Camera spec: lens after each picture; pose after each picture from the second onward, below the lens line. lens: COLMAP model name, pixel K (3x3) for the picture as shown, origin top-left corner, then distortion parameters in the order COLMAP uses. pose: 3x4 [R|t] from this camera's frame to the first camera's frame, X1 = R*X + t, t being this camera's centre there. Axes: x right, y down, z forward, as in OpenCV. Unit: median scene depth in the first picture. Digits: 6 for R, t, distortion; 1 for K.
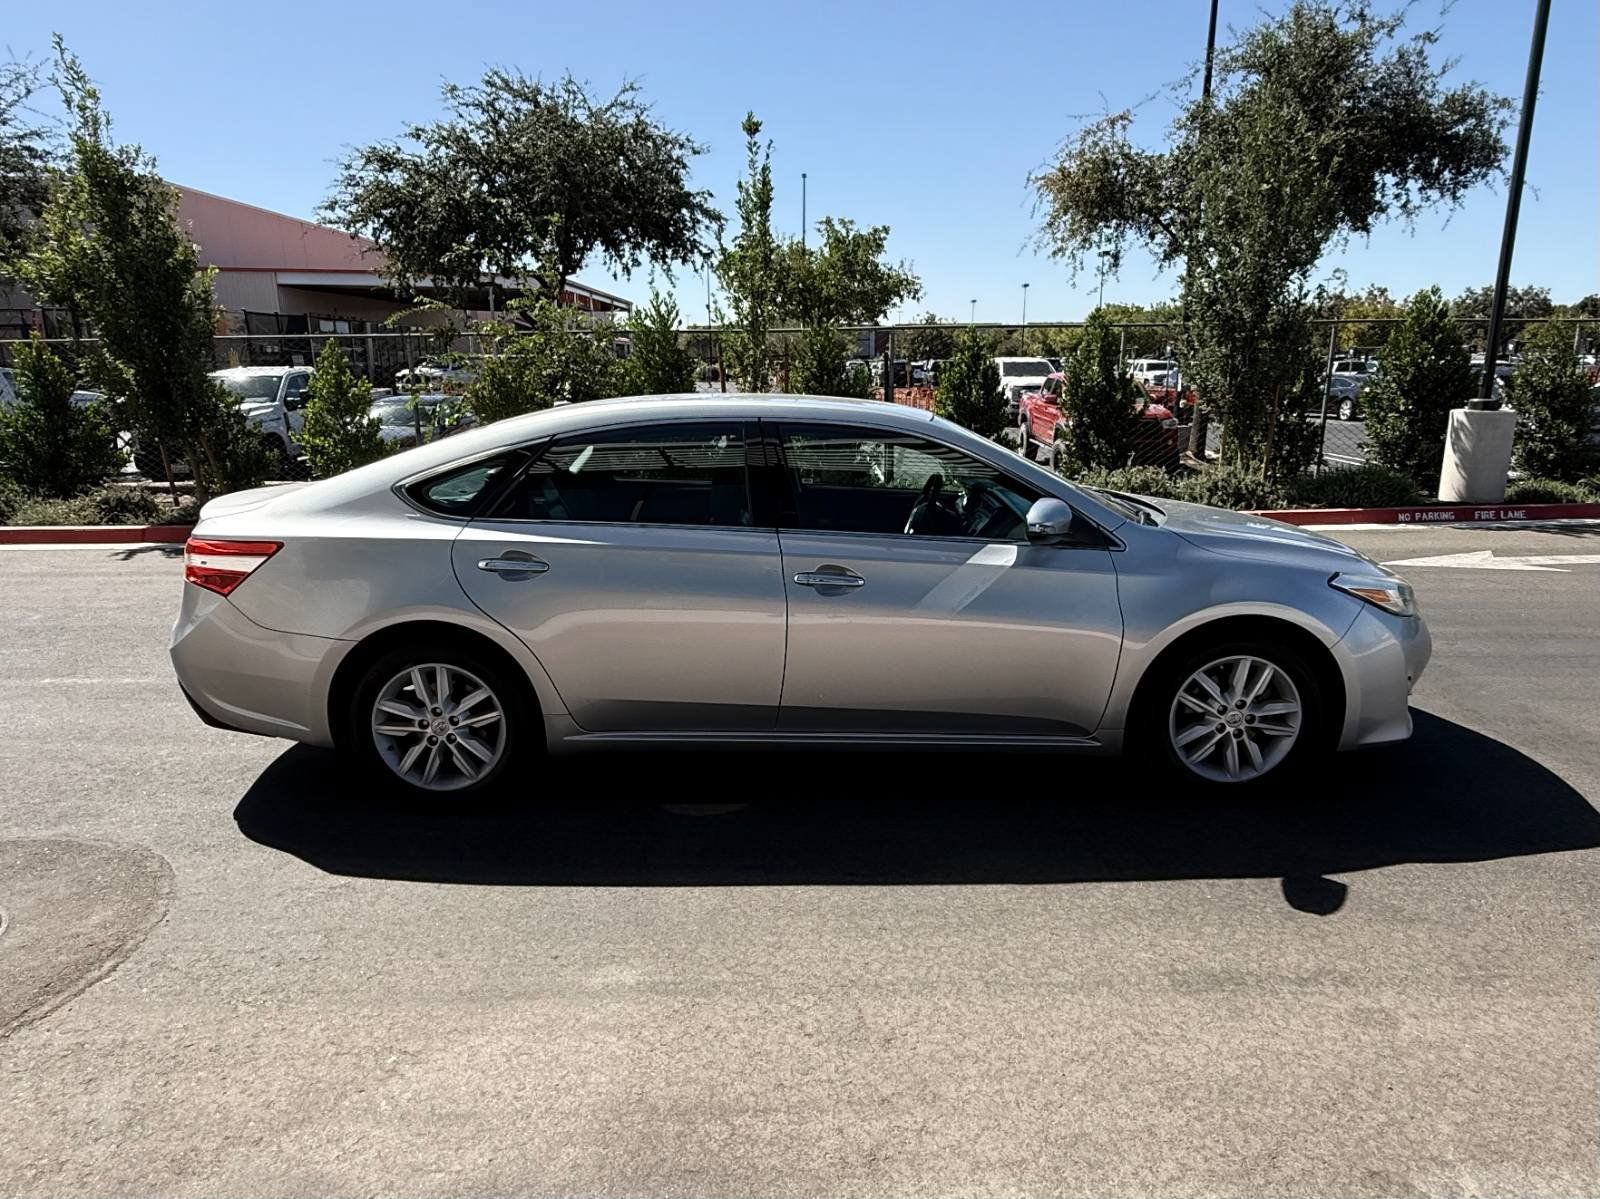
lens RADIAL K [[1308.5, 0, 800.0], [0, 1308.5, 599.5], [0, 0, 1]] dist [0.037376, -0.047744]
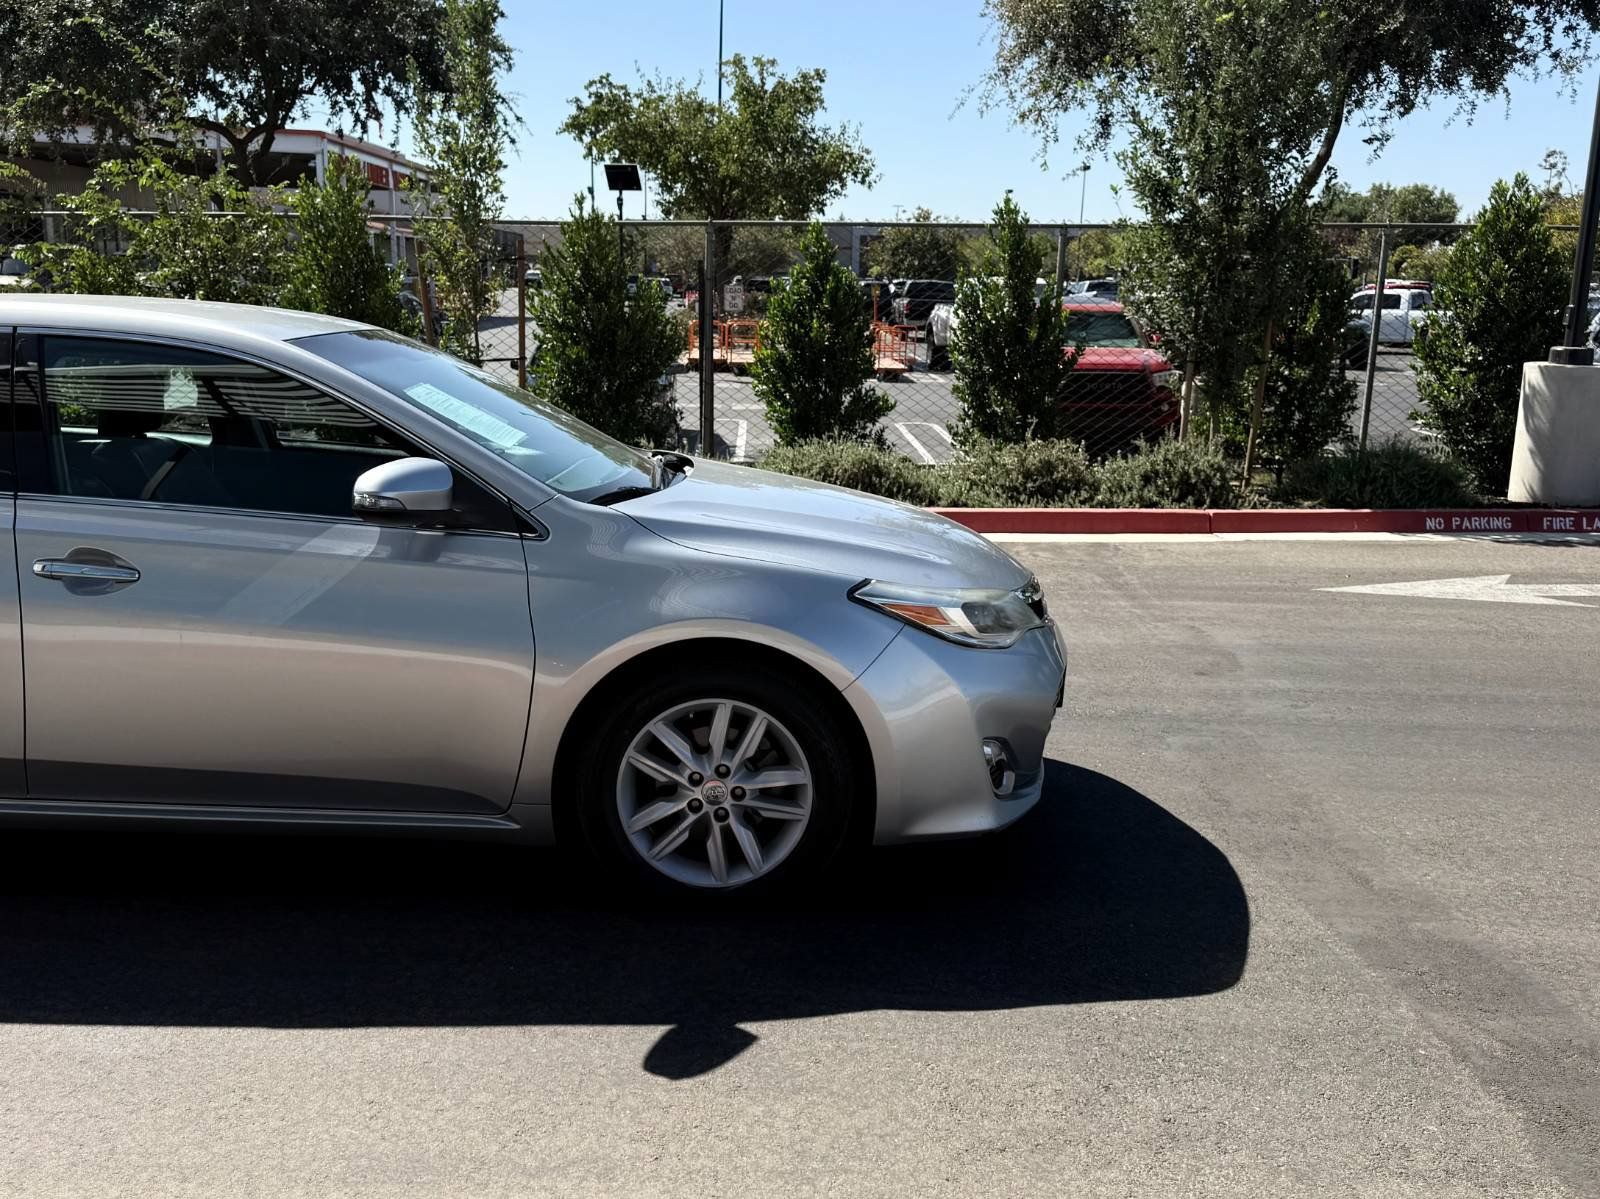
lens RADIAL K [[2004.5, 0, 800.0], [0, 2004.5, 599.5], [0, 0, 1]] dist [0.265423, -0.838420]
pose [[0.999760, 0.021690, 0.002985, 0.141301], [-0.021615, 0.999498, -0.023160, 0.005526], [-0.003485, 0.023090, 0.999727, -0.014099]]
